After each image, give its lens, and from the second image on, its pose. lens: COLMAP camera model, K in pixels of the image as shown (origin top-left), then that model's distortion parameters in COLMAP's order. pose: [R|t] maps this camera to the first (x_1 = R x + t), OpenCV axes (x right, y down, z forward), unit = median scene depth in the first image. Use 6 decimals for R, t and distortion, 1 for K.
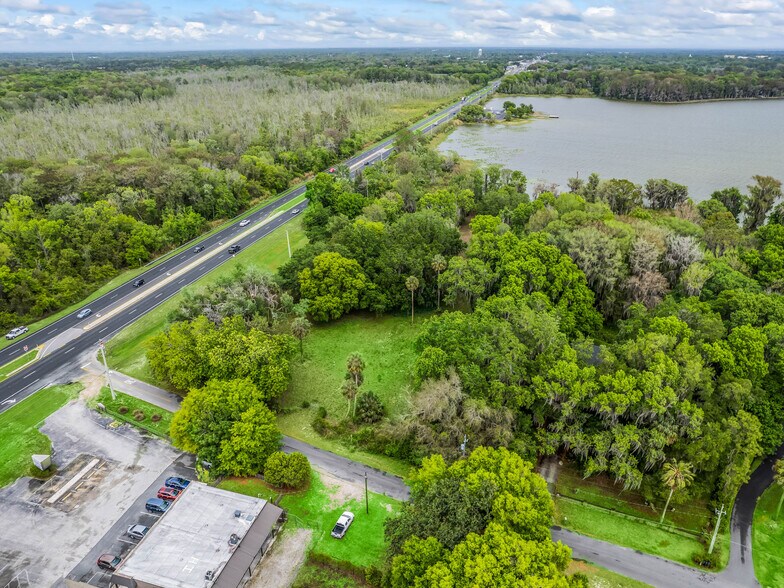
lens RADIAL K [[596.2, 0, 392.0], [0, 596.2, 294.0], [0, 0, 1]] dist [-0.059984, 0.097424]
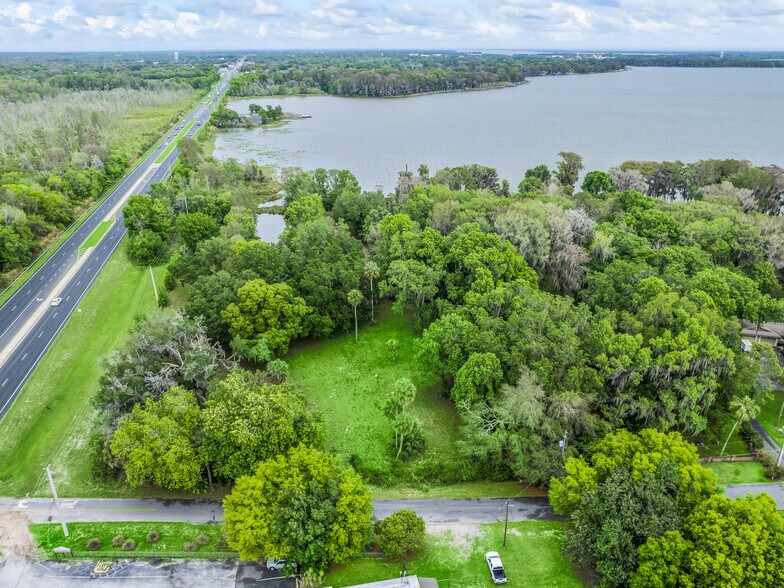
lens RADIAL K [[619.9, 0, 391.4], [0, 619.9, 263.0], [0, 0, 1]] dist [0.002712, 0.001230]
pose [[0.892518, -0.161703, 0.421027, -0.189709], [0.188016, 0.981932, -0.021439, -0.024249], [-0.409953, 0.098294, 0.906795, 0.065786]]
